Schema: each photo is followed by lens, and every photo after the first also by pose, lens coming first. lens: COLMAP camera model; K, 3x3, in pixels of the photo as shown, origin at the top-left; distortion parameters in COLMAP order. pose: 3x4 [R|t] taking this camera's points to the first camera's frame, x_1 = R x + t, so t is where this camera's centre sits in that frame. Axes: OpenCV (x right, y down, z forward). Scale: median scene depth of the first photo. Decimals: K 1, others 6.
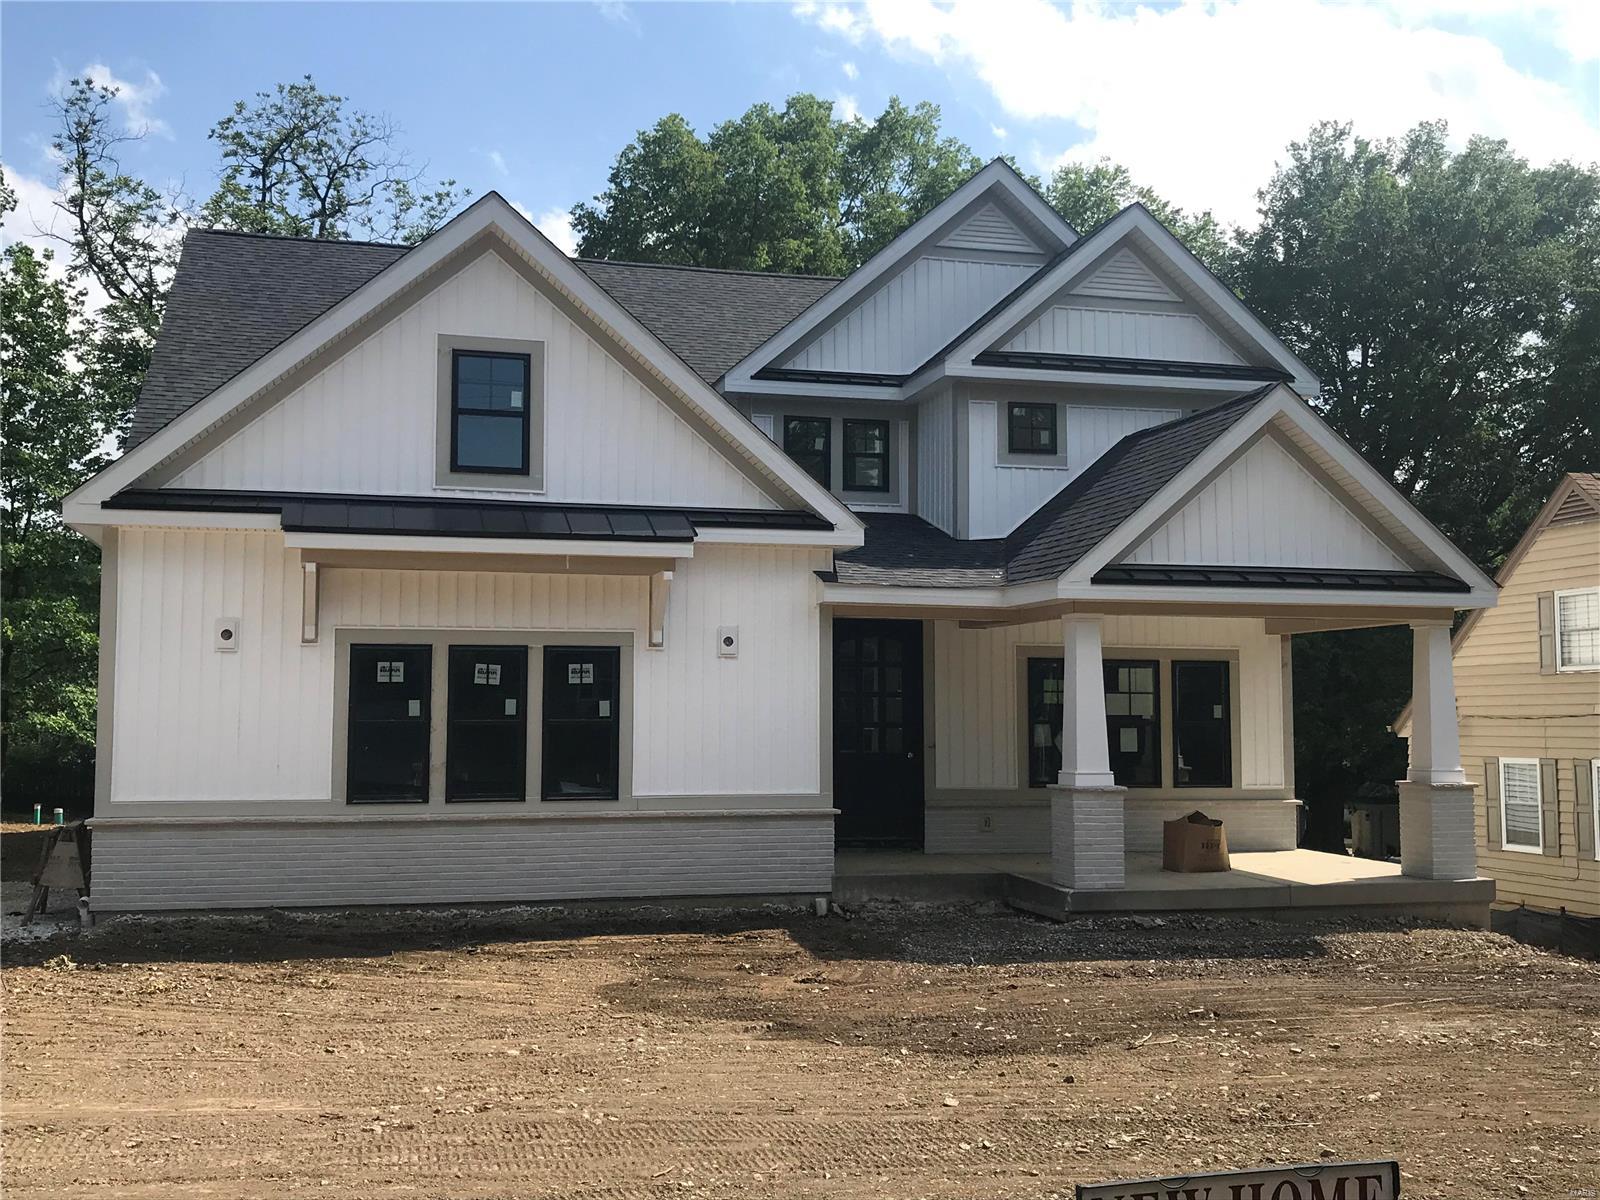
lens RADIAL K [[1669.2, 0, 799.3], [0, 1669.2, 604.9], [0, 0, 1]] dist [0.049375, 0.000000]
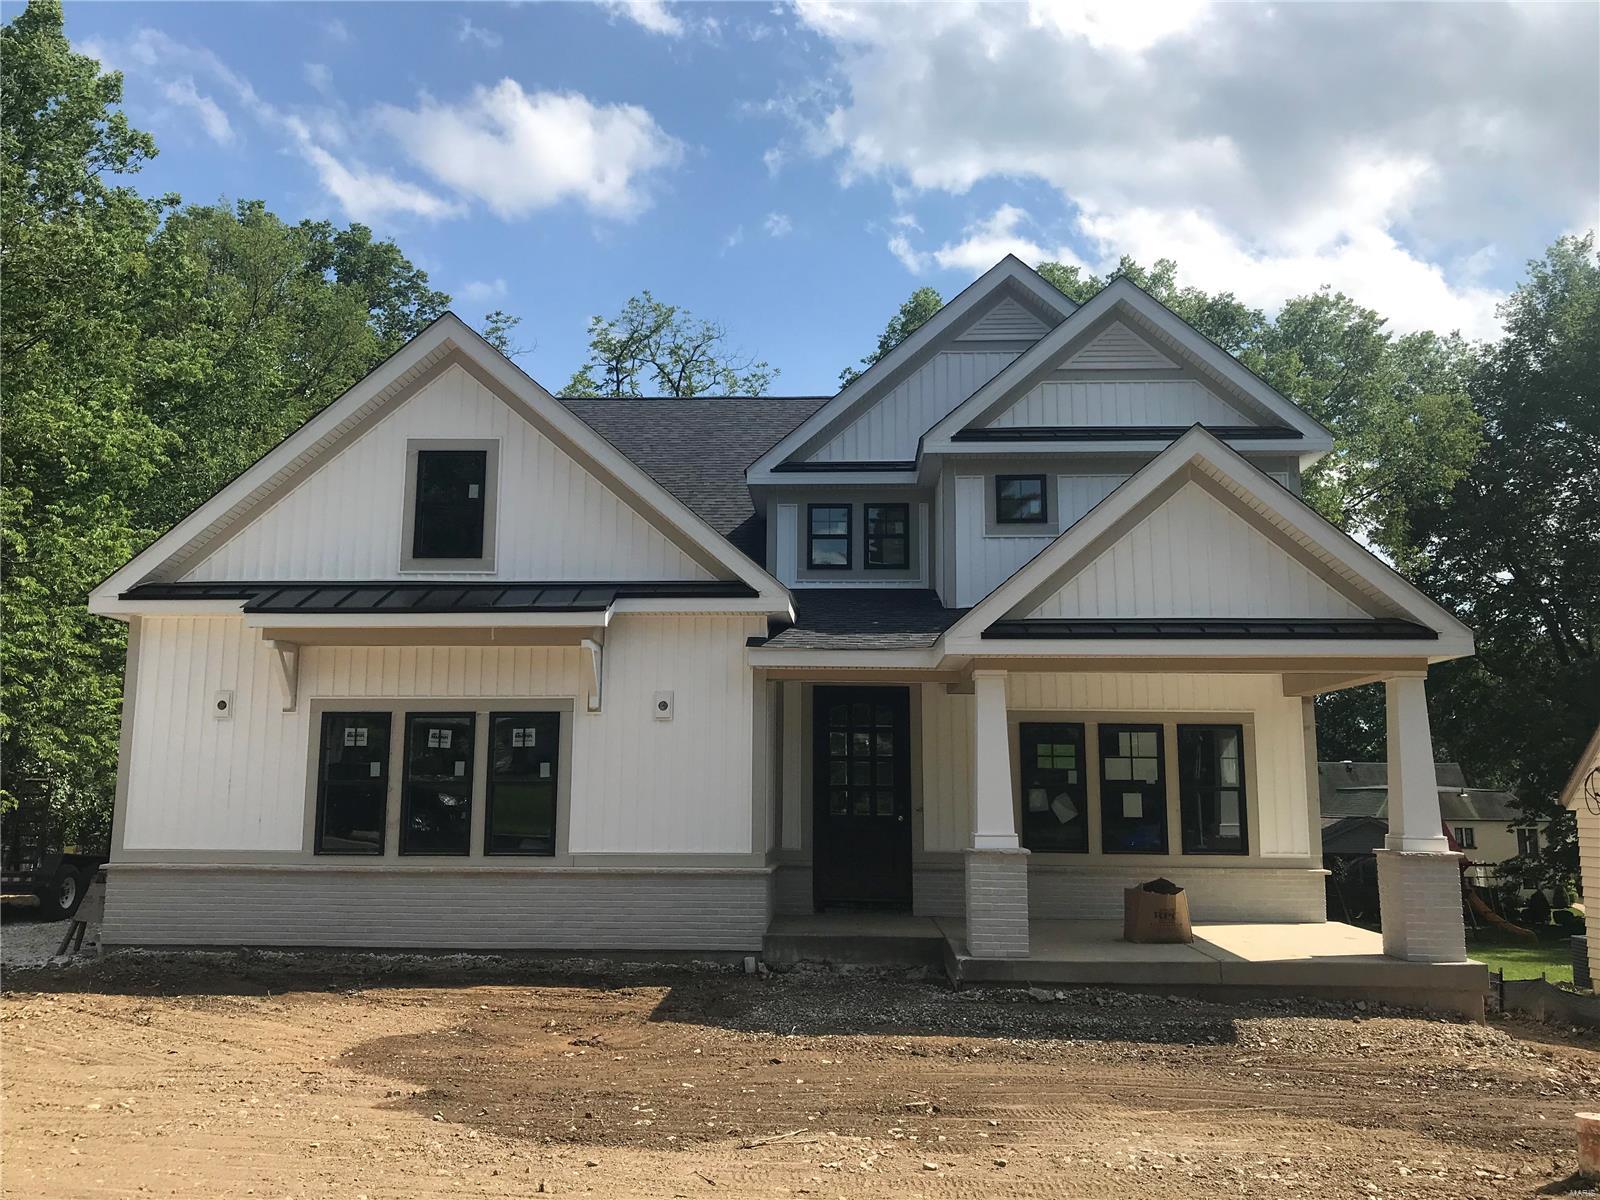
lens RADIAL K [[1318.1, 0, 795.5], [0, 1318.1, 600.7], [0, 0, 1]] dist [0.014657, 0.006560]
pose [[0.955148, -0.040720, -0.293316, 0.286159], [0.016505, 0.996282, -0.084562, 0.027357], [0.295669, 0.075928, 0.952268, 0.224348]]
